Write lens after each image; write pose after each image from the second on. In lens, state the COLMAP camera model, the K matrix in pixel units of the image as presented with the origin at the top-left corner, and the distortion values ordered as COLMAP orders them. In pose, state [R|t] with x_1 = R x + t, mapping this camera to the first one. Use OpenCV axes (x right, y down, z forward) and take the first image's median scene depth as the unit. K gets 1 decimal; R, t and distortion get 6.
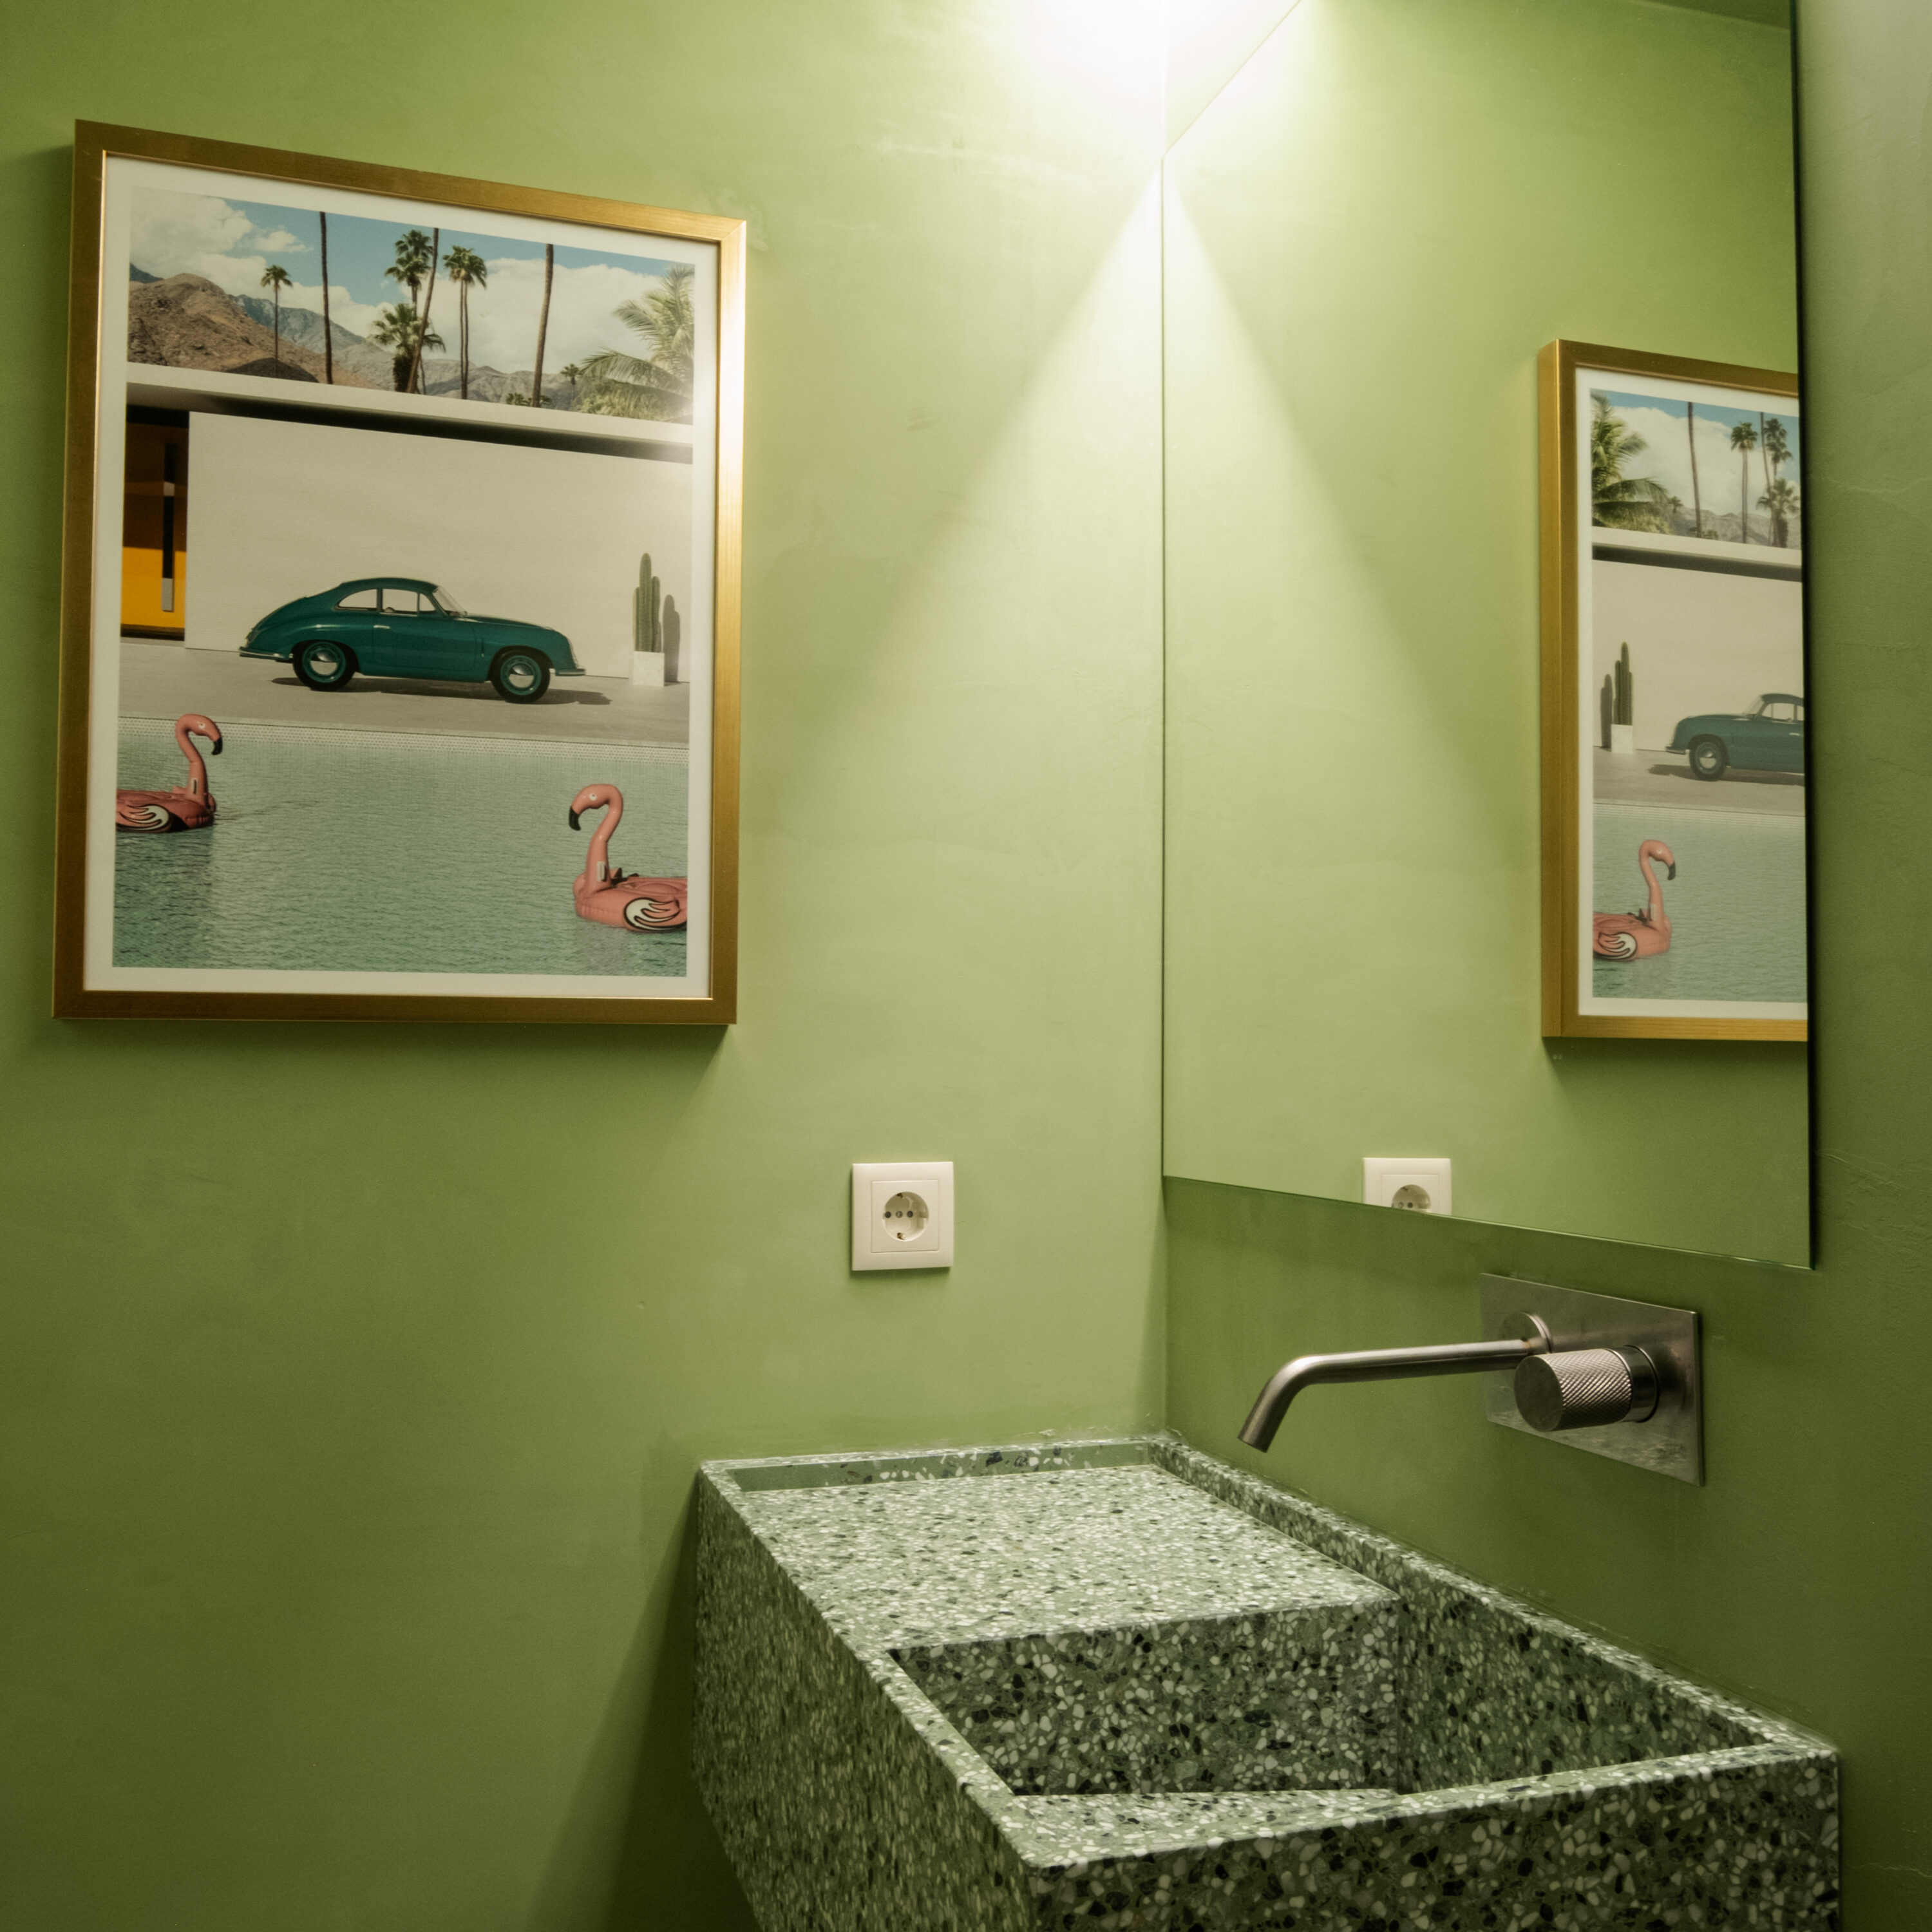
lens RADIAL K [[1861.5, 0, 966.0], [0, 1861.5, 967.3], [0, 0, 1]] dist [0.003400, 0.000000]
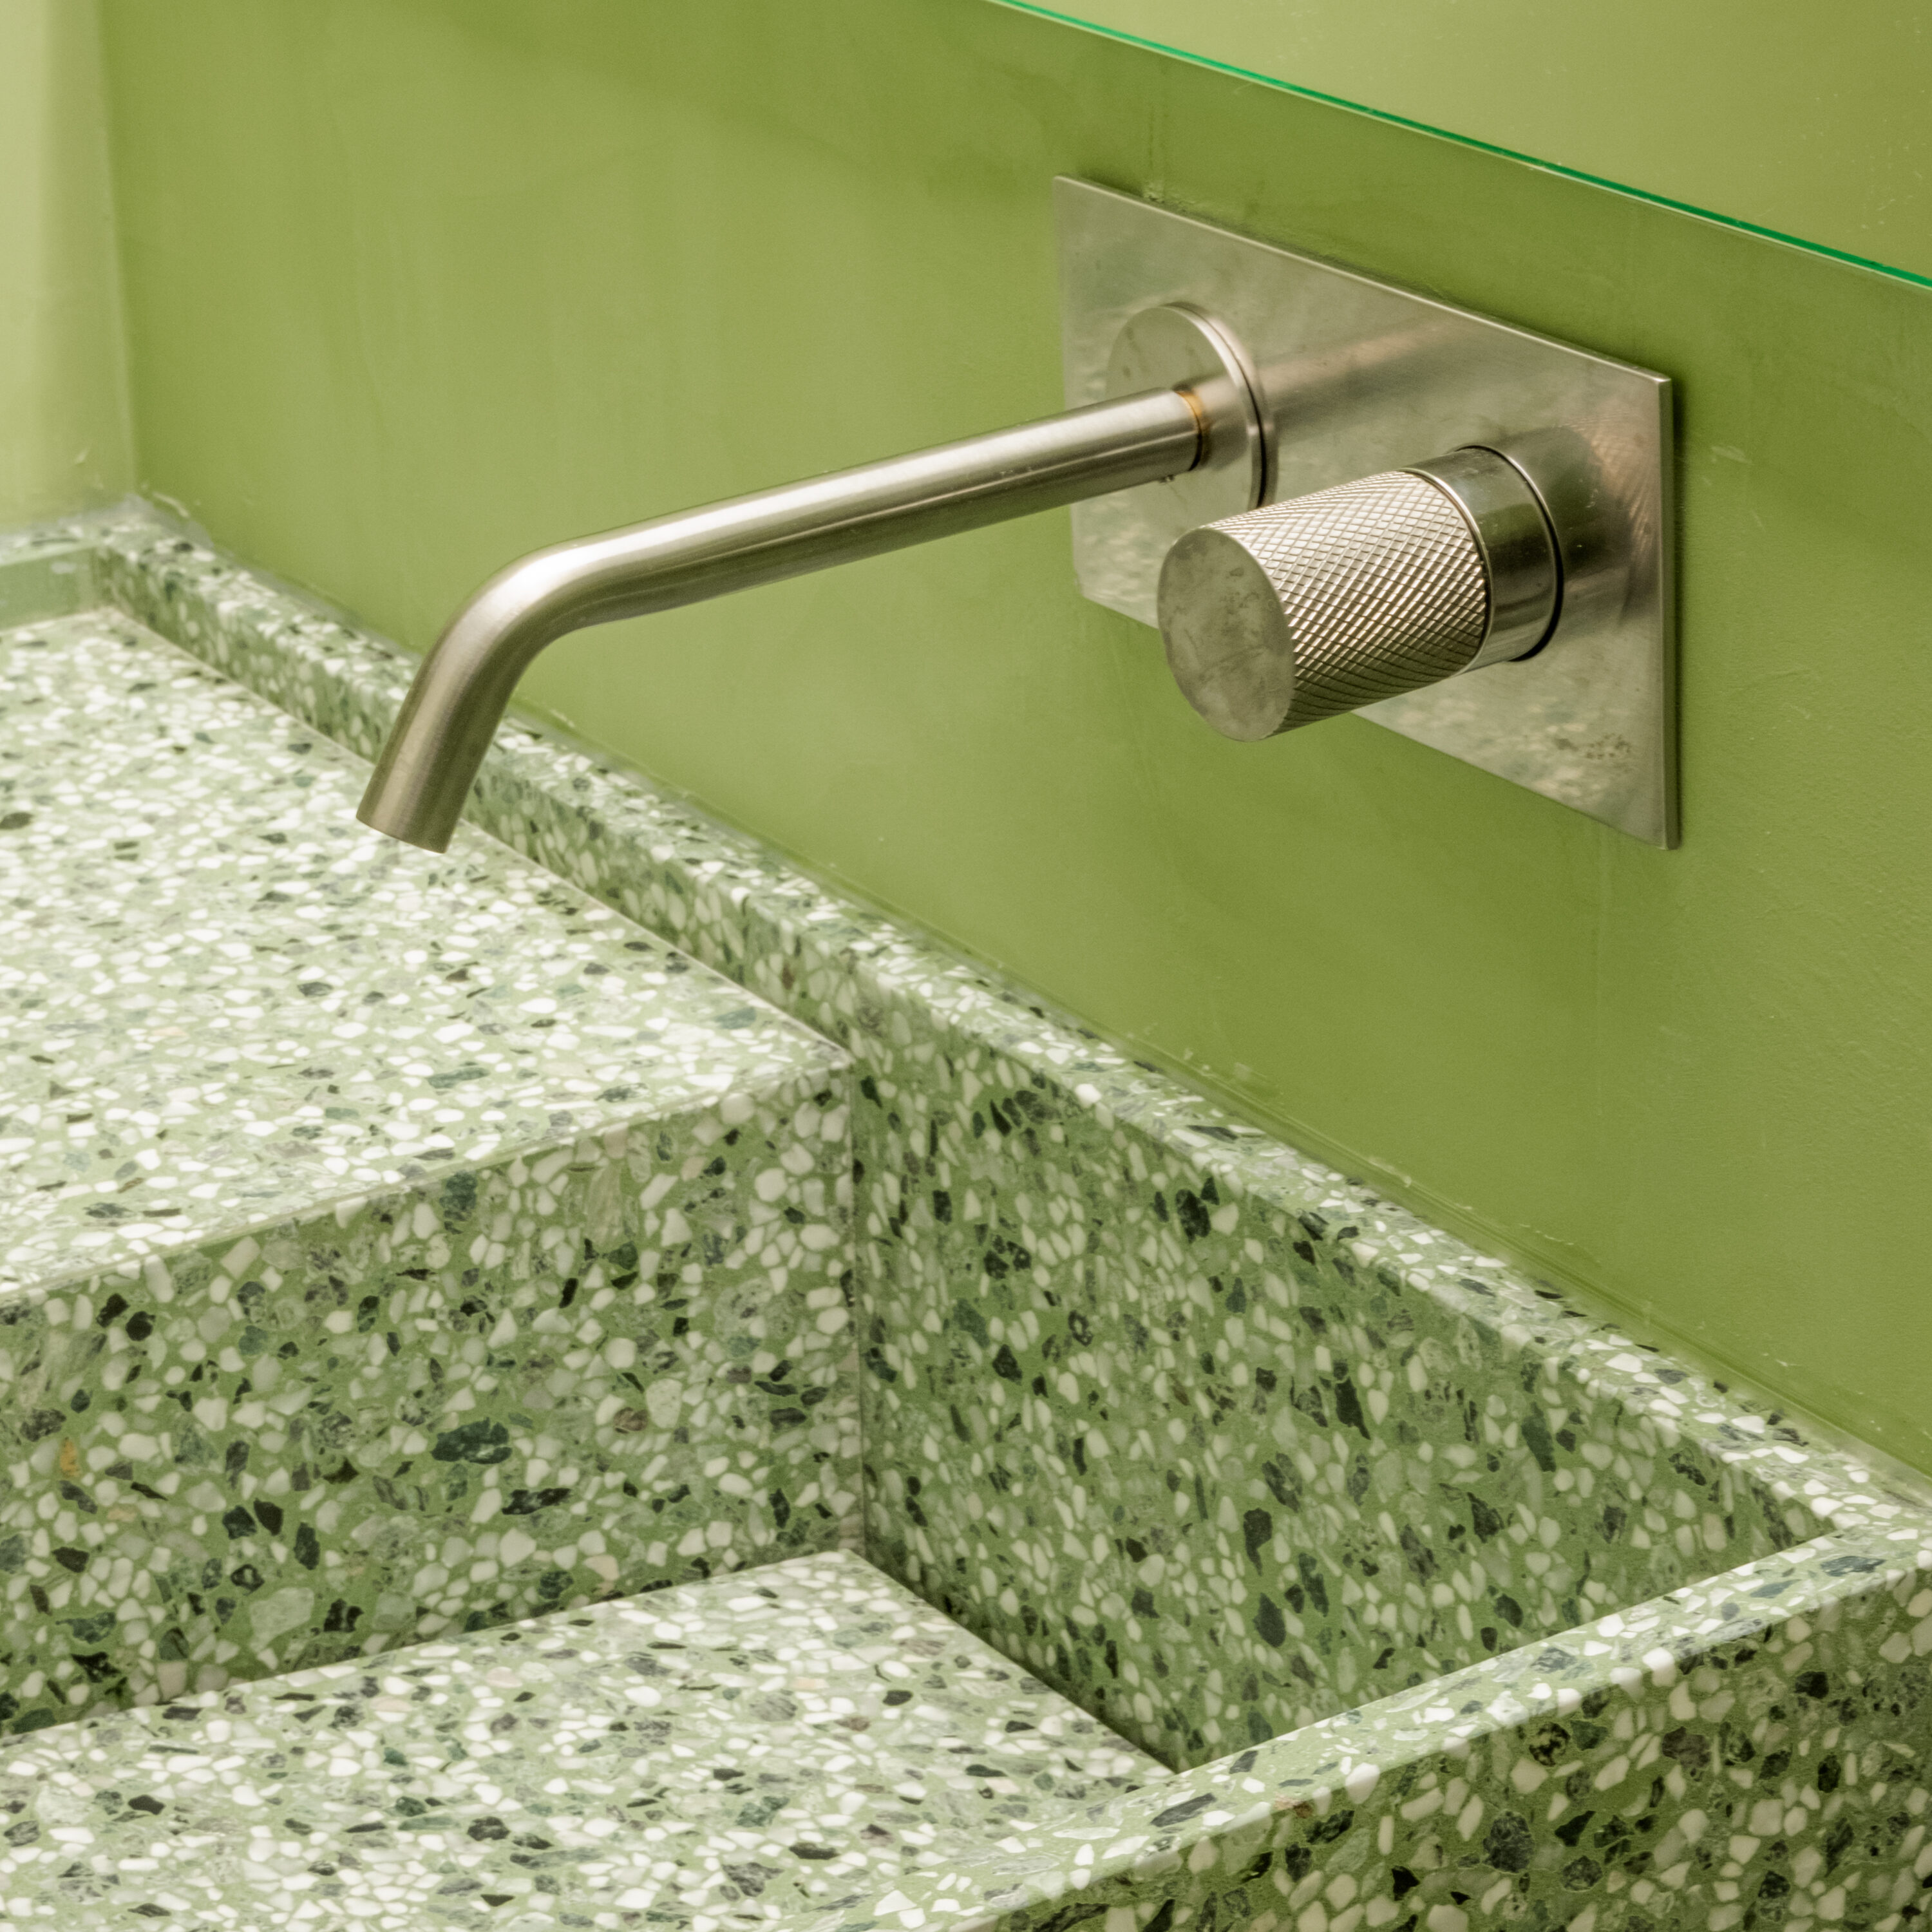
lens RADIAL K [[5794.6, 0, 966.0], [0, 5794.6, 965.9], [0, 0, 1]] dist [-0.061372, 0.000000]
pose [[0.966522, -0.131670, 0.220222, 0.018587], [0.028848, 0.908610, 0.416648, -0.133623], [-0.254956, -0.396346, 0.881990, 0.050407]]
